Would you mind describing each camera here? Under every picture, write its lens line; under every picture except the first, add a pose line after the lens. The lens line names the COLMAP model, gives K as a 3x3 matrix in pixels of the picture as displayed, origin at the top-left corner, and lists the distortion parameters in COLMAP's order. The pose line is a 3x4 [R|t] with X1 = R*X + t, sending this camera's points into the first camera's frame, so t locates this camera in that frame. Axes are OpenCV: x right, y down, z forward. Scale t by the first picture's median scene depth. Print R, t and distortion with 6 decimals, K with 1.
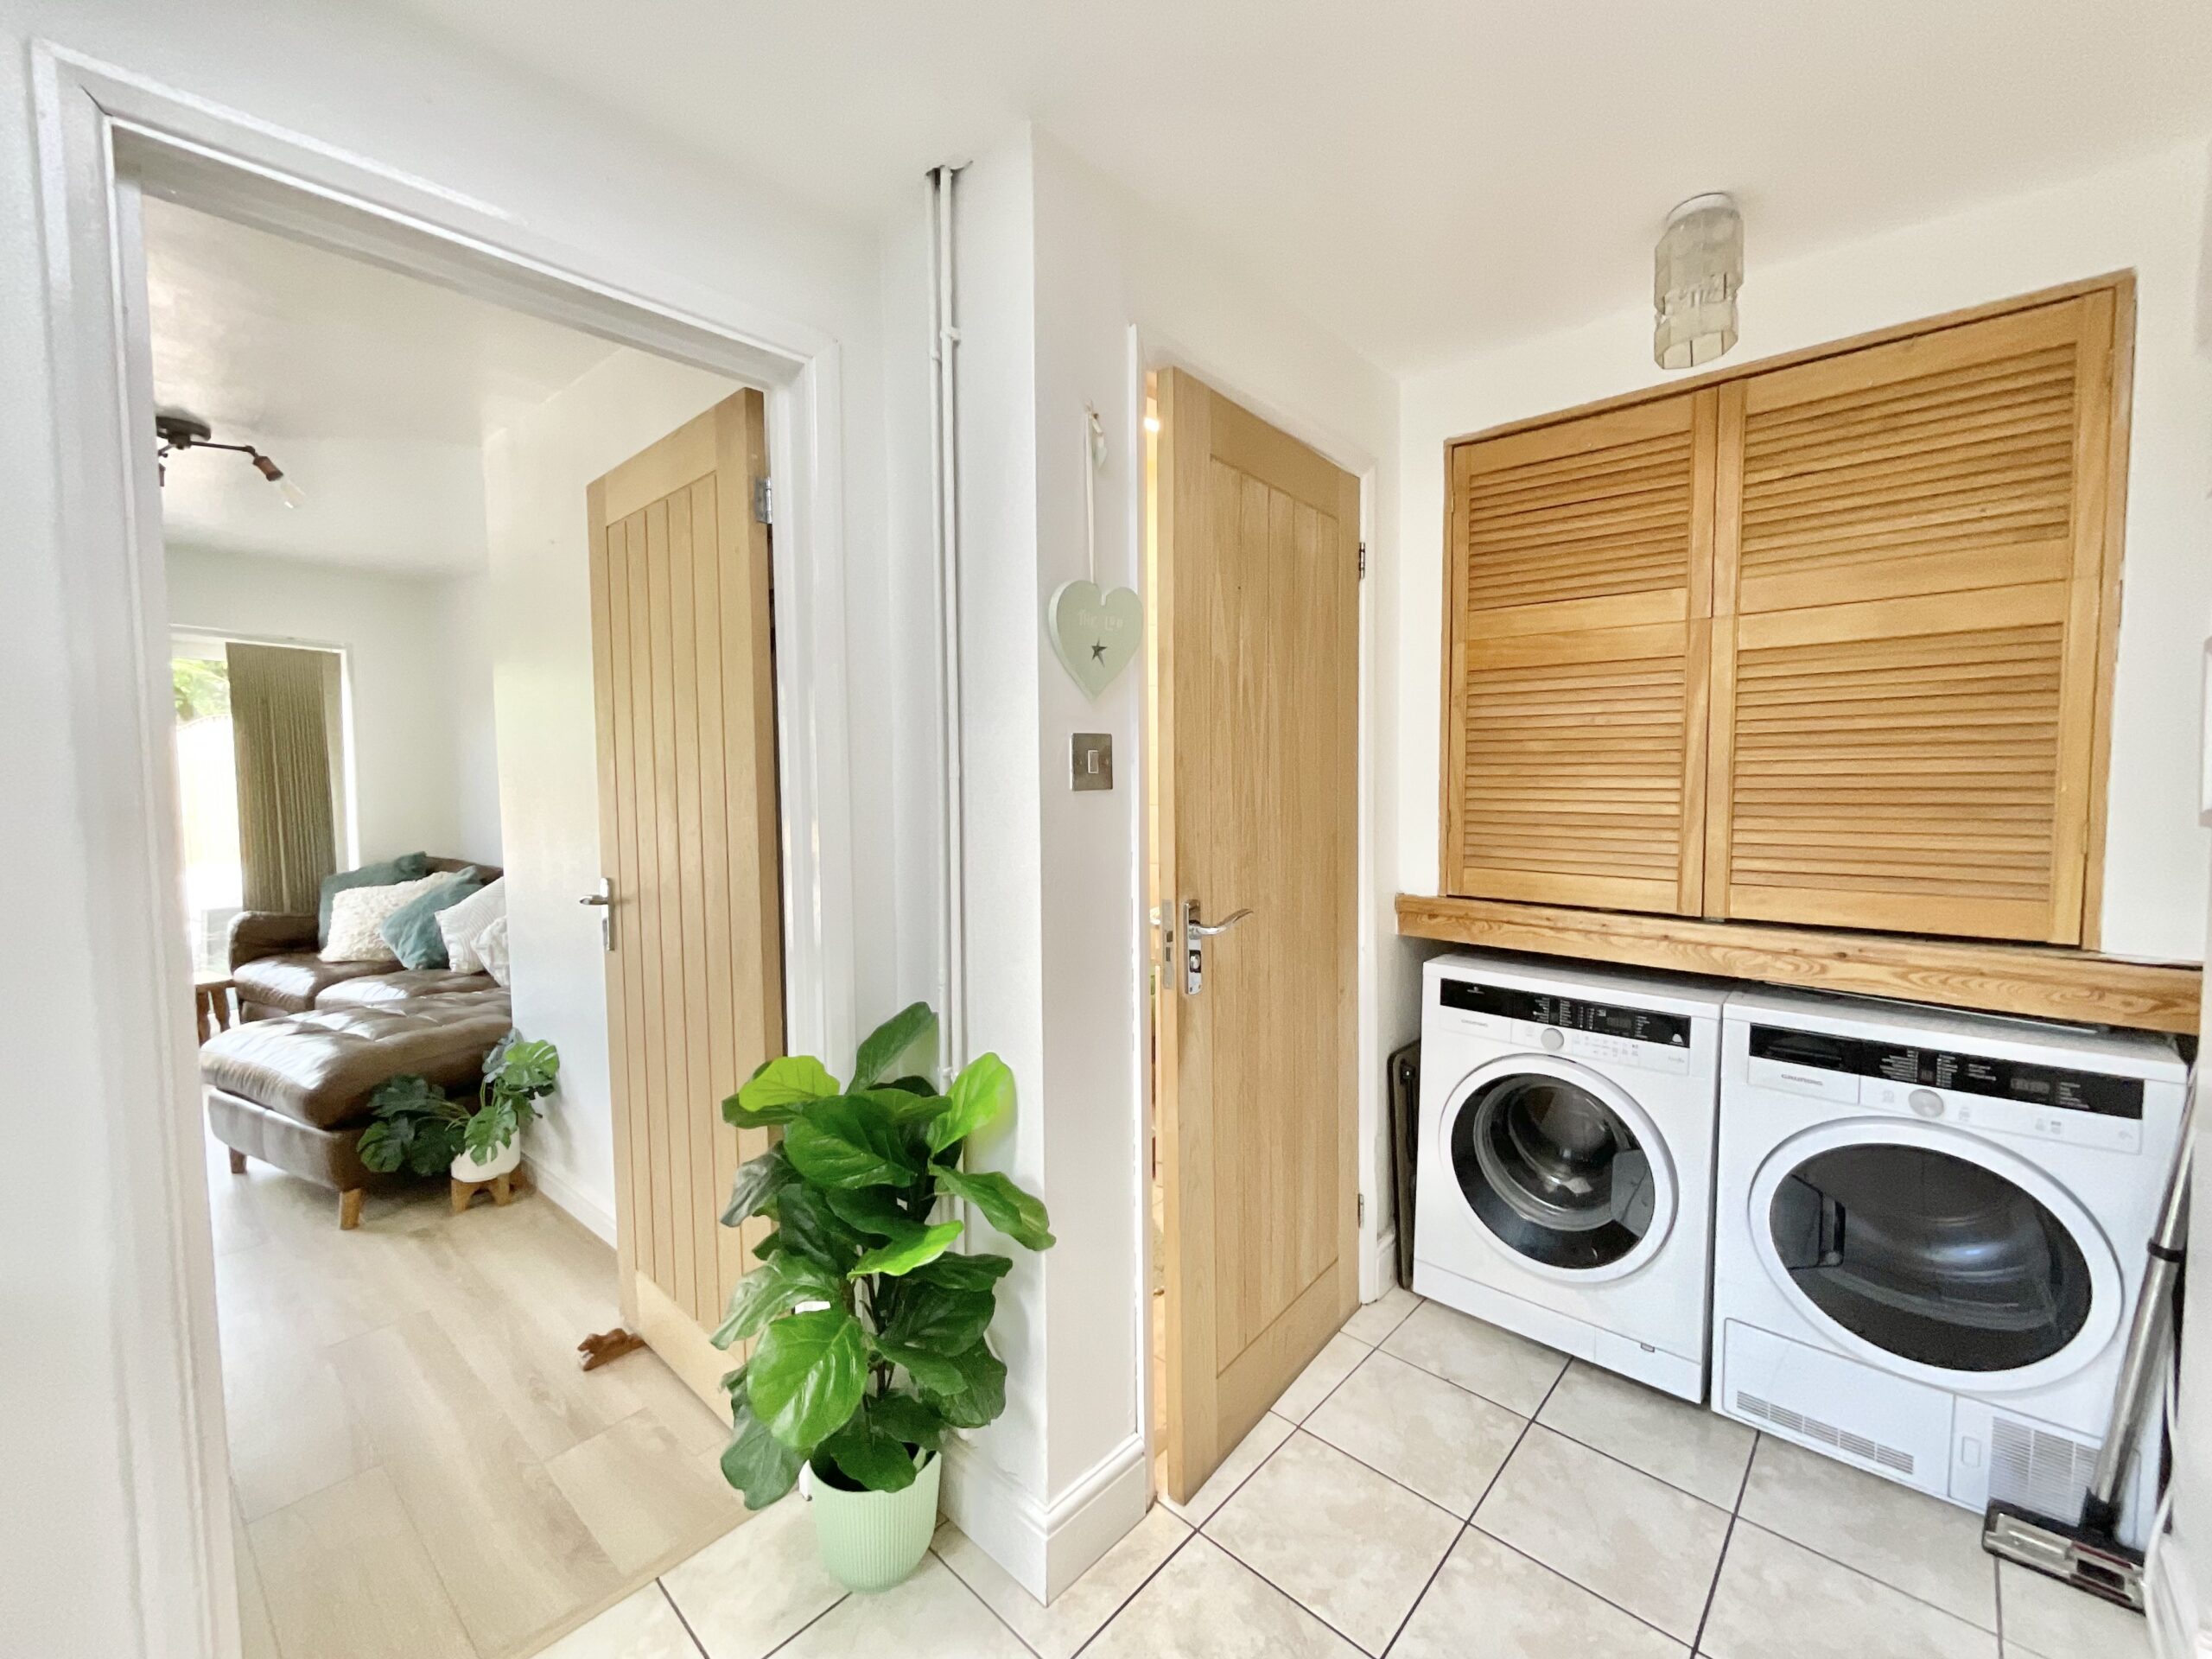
lens RADIAL K [[900.4, 0, 1108.8], [0, 900.4, 841.9], [0, 0, 1]] dist [0.000409, -0.000184]
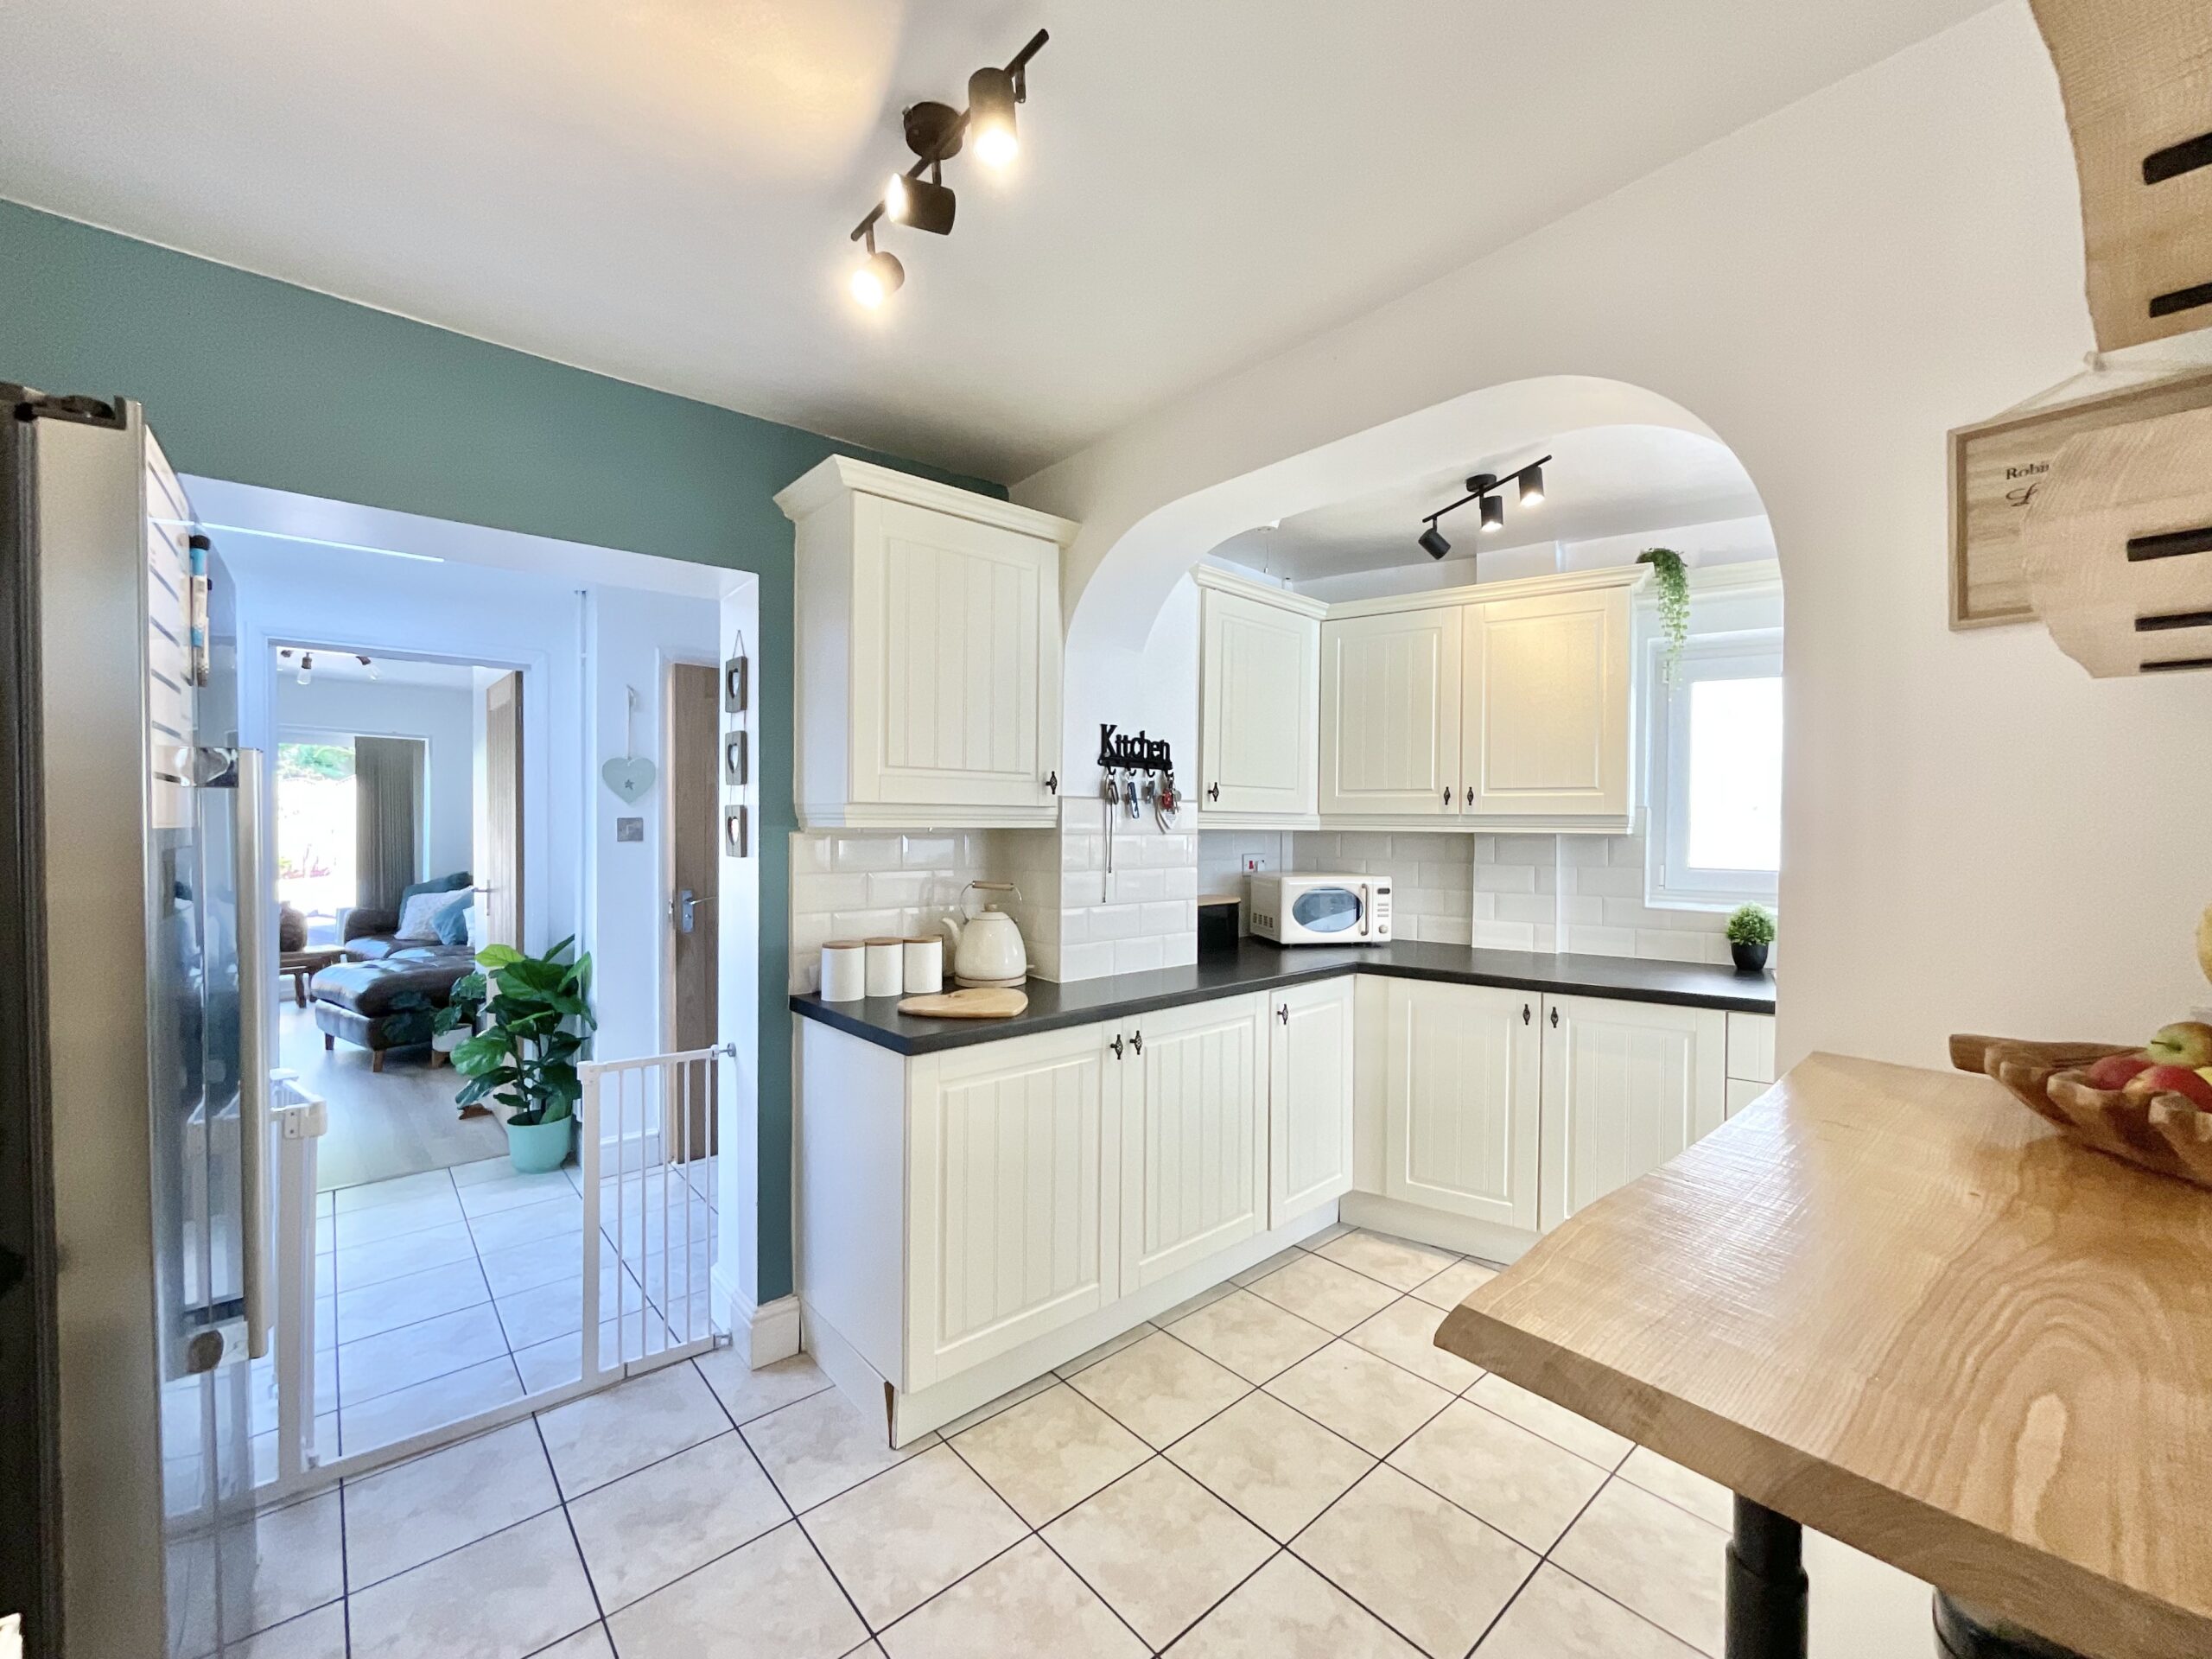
lens RADIAL K [[900.4, 0, 1116.3], [0, 900.4, 830.3], [0, 0, 1]] dist [0.000409, -0.000184]
pose [[0.994717, 0.011713, -0.101985, 0.565682], [-0.017451, 0.998303, -0.055552, 0.009209], [0.101161, 0.057038, 0.993234, -0.471812]]
